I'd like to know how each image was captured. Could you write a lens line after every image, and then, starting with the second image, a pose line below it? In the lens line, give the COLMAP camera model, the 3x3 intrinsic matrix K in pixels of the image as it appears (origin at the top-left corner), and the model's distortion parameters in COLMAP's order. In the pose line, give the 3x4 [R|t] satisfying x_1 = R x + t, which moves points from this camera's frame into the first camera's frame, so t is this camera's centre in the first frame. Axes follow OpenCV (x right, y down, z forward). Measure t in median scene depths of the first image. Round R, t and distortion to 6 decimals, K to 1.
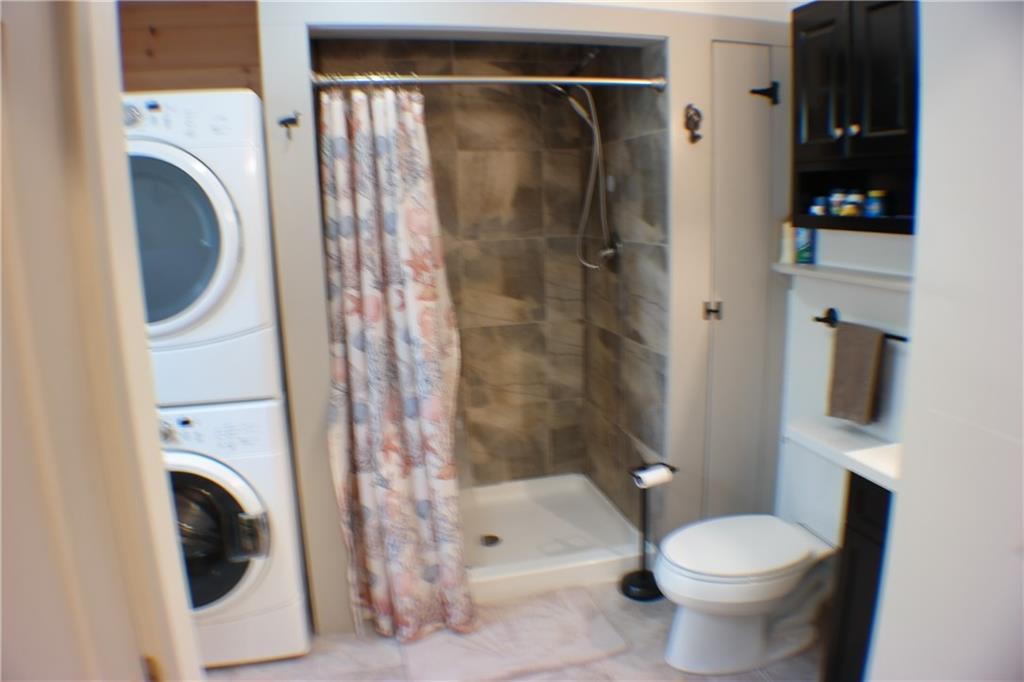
lens RADIAL K [[672.6, 0, 512.0], [0, 672.6, 341.0], [0, 0, 1]] dist [-0.147994, 0.023166]
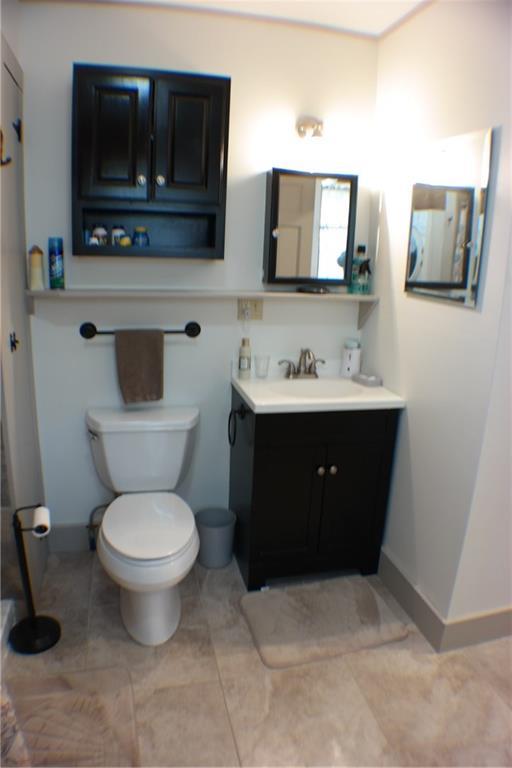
lens RADIAL K [[504.5, 0, 256.0], [0, 504.5, 384.0], [0, 0, 1]] dist [-0.147994, 0.023166]
pose [[0.009783, -0.237440, 0.971353, -0.449027], [0.164364, 0.958569, 0.232660, -0.108547], [-0.986351, 0.157379, 0.048404, 0.673475]]
